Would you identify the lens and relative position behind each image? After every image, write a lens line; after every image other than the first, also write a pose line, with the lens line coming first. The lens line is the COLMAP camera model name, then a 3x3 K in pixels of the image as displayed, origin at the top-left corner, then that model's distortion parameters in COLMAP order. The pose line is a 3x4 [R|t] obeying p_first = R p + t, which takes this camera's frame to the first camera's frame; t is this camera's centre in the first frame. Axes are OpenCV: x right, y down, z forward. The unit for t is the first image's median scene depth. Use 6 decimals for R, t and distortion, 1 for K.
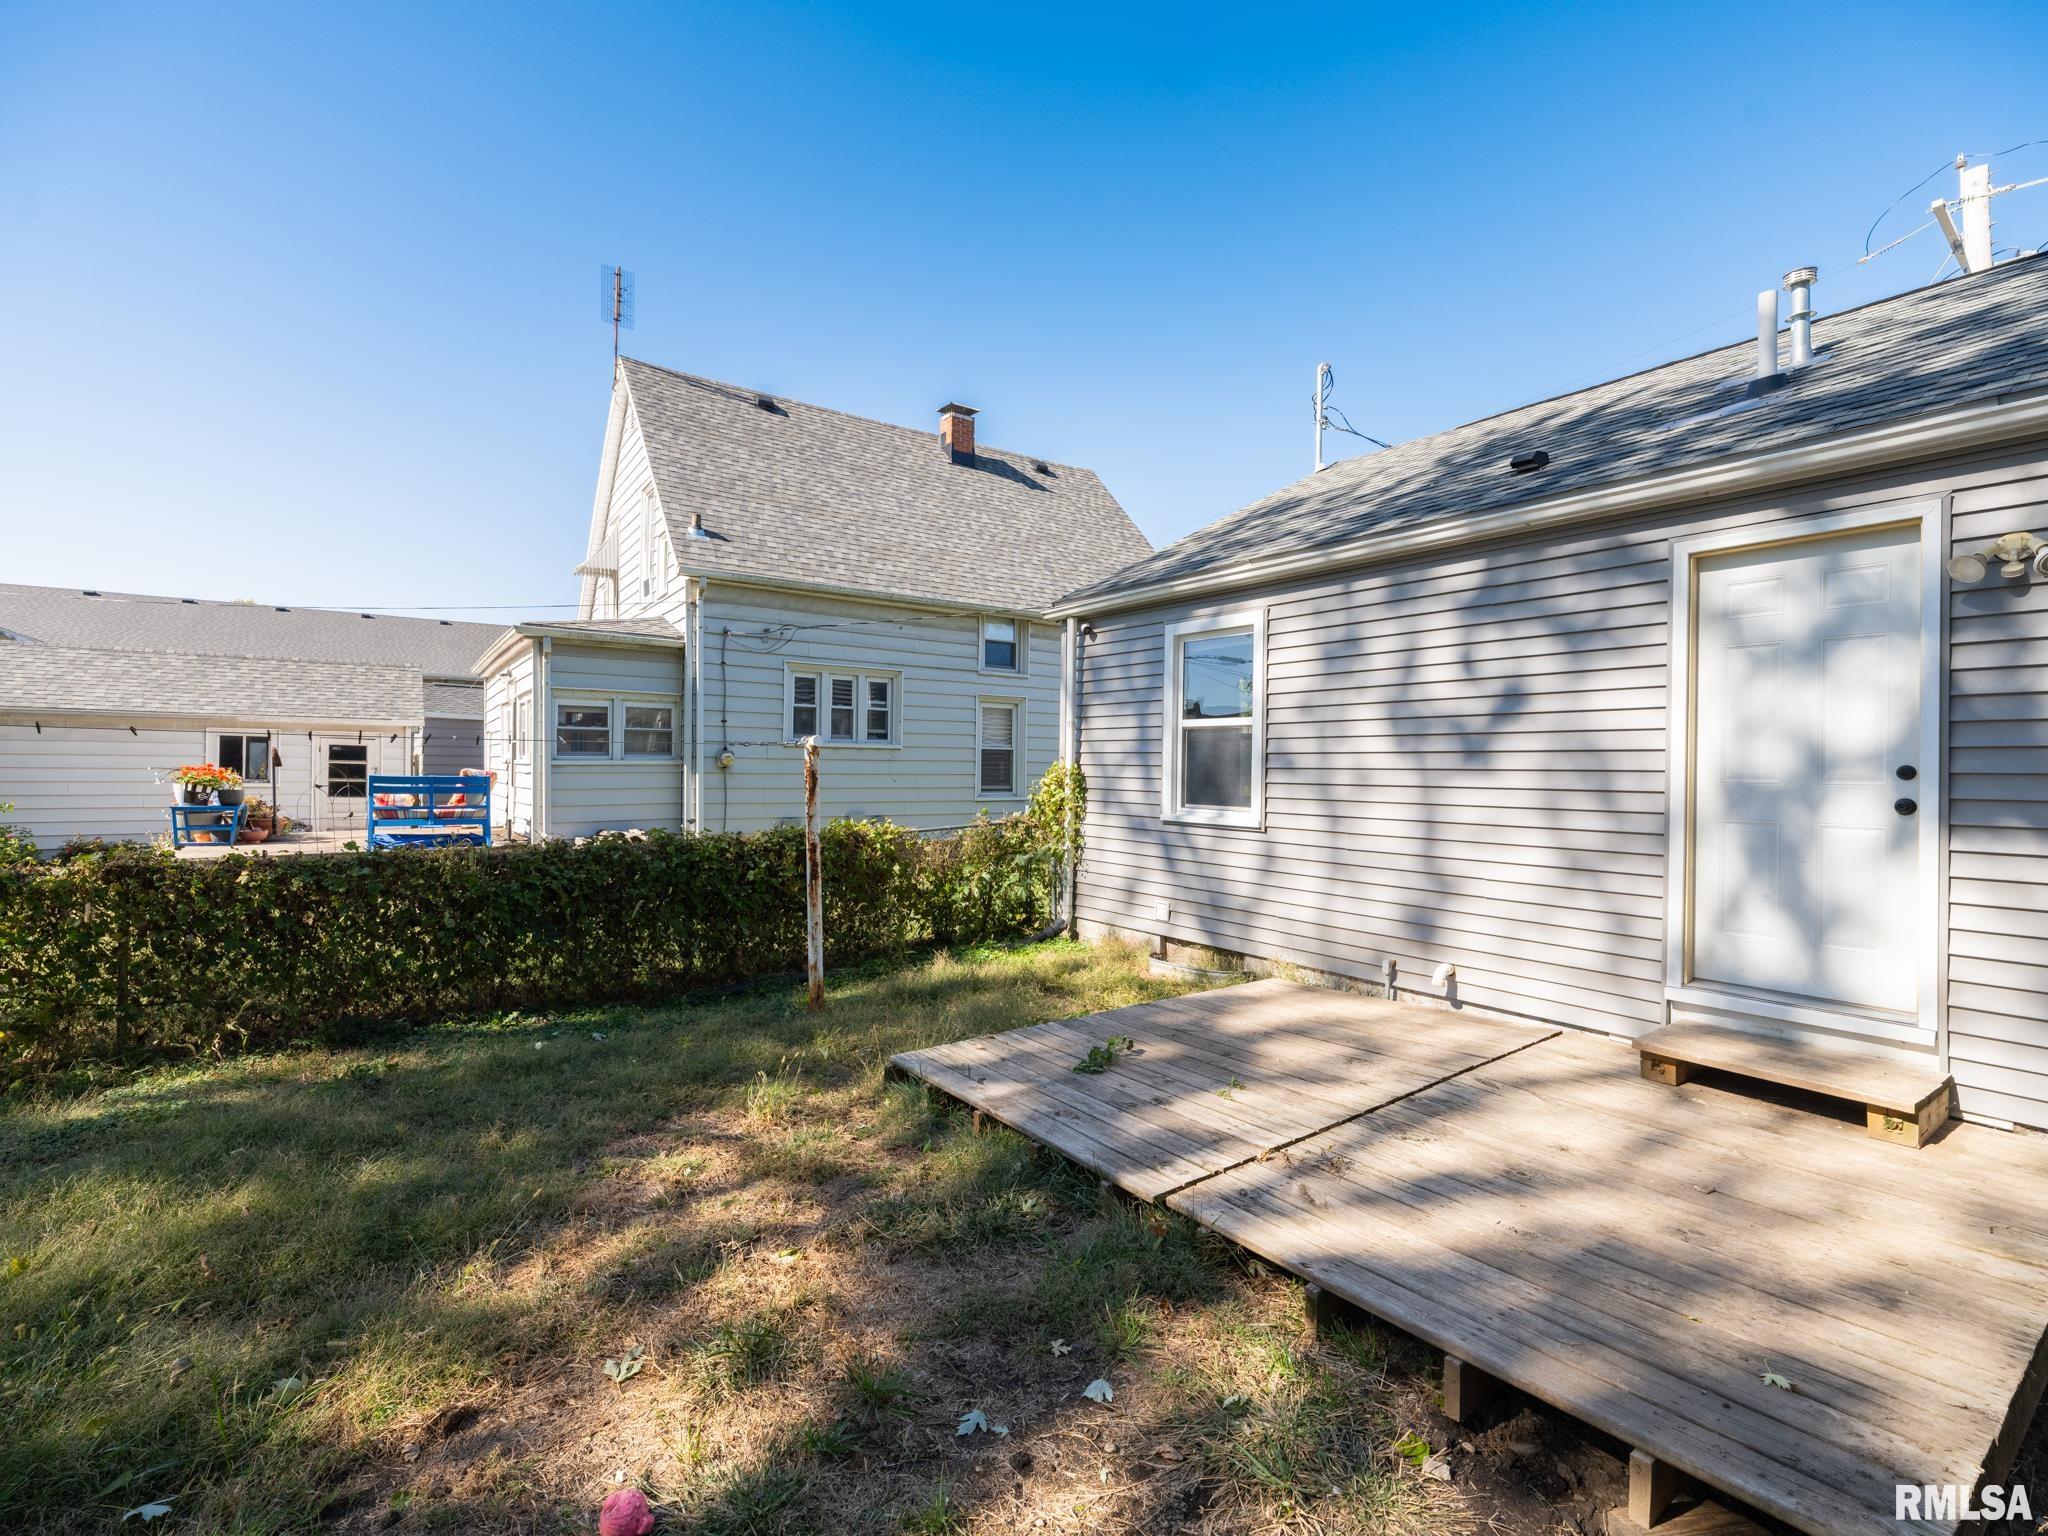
lens RADIAL K [[920.6, 0, 1024.0], [0, 920.6, 768.0], [0, 0, 1]] dist [-0.002995, 0.001031]
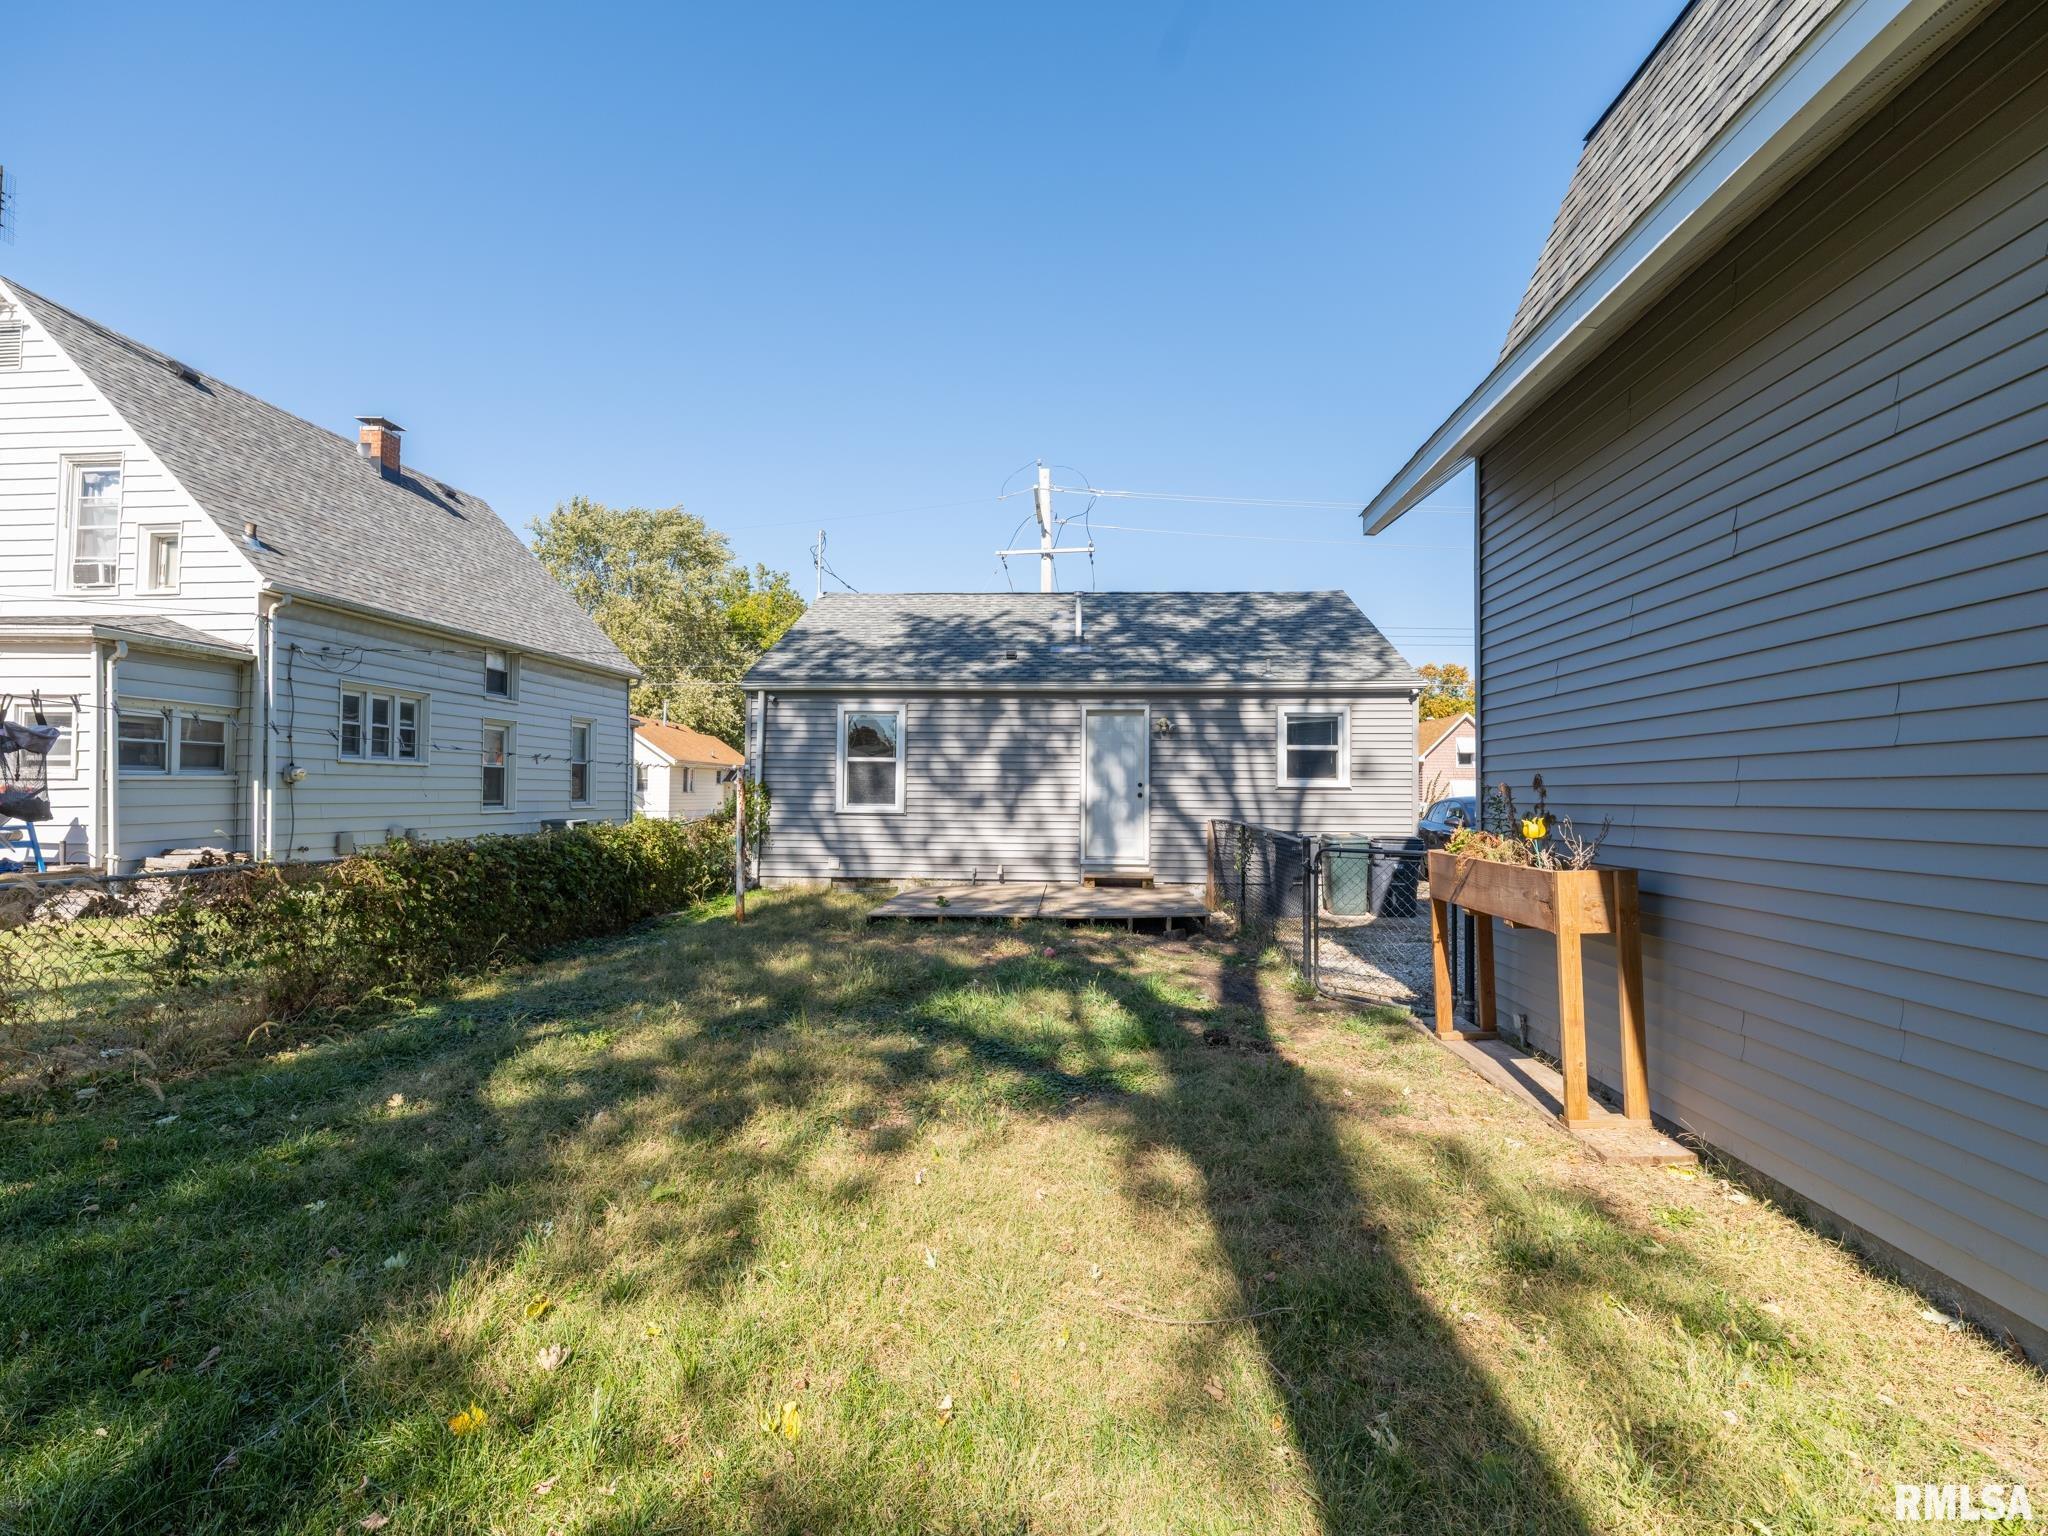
lens RADIAL K [[957.8, 0, 1024.0], [0, 957.8, 768.0], [0, 0, 1]] dist [0.000369, -0.000108]
pose [[0.639198, 0.013110, 0.768930, -0.583021], [-0.000130, 0.999857, -0.016938, 0.000577], [-0.769042, 0.010727, 0.639108, -0.265153]]
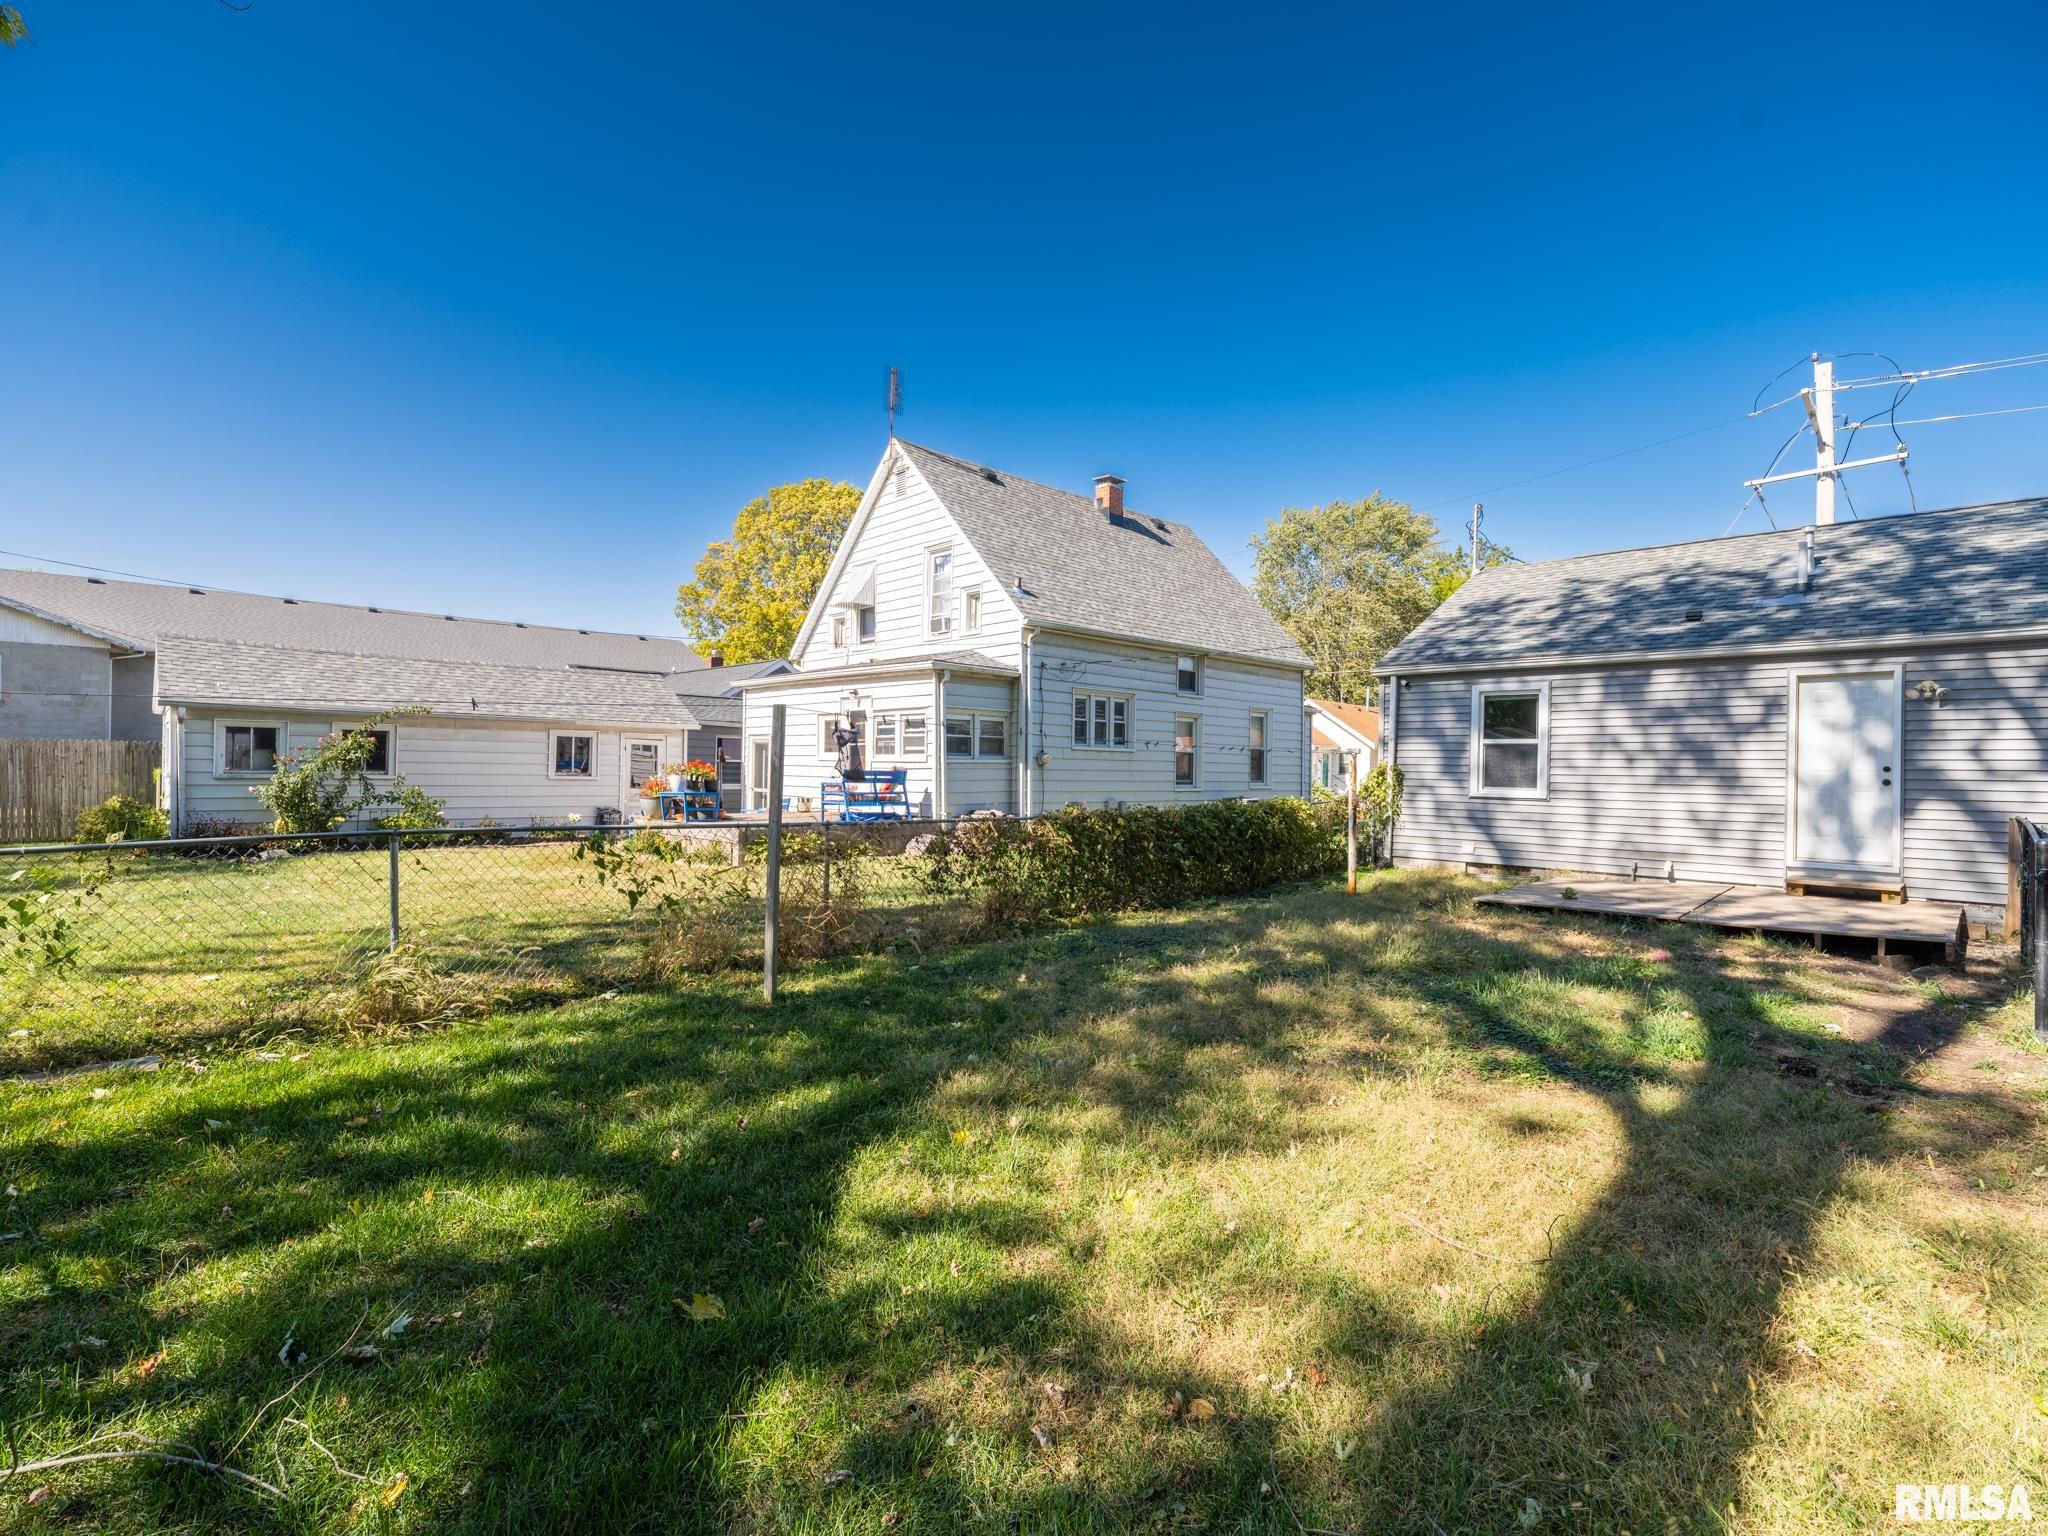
lens RADIAL K [[957.8, 0, 1024.0], [0, 957.8, 768.0], [0, 0, 1]] dist [0.000369, -0.000108]
pose [[0.988222, 0.004144, 0.152970, -0.536458], [-0.004221, 0.999991, 0.000178, 0.003381], [-0.152968, -0.000822, 0.988231, -0.374010]]
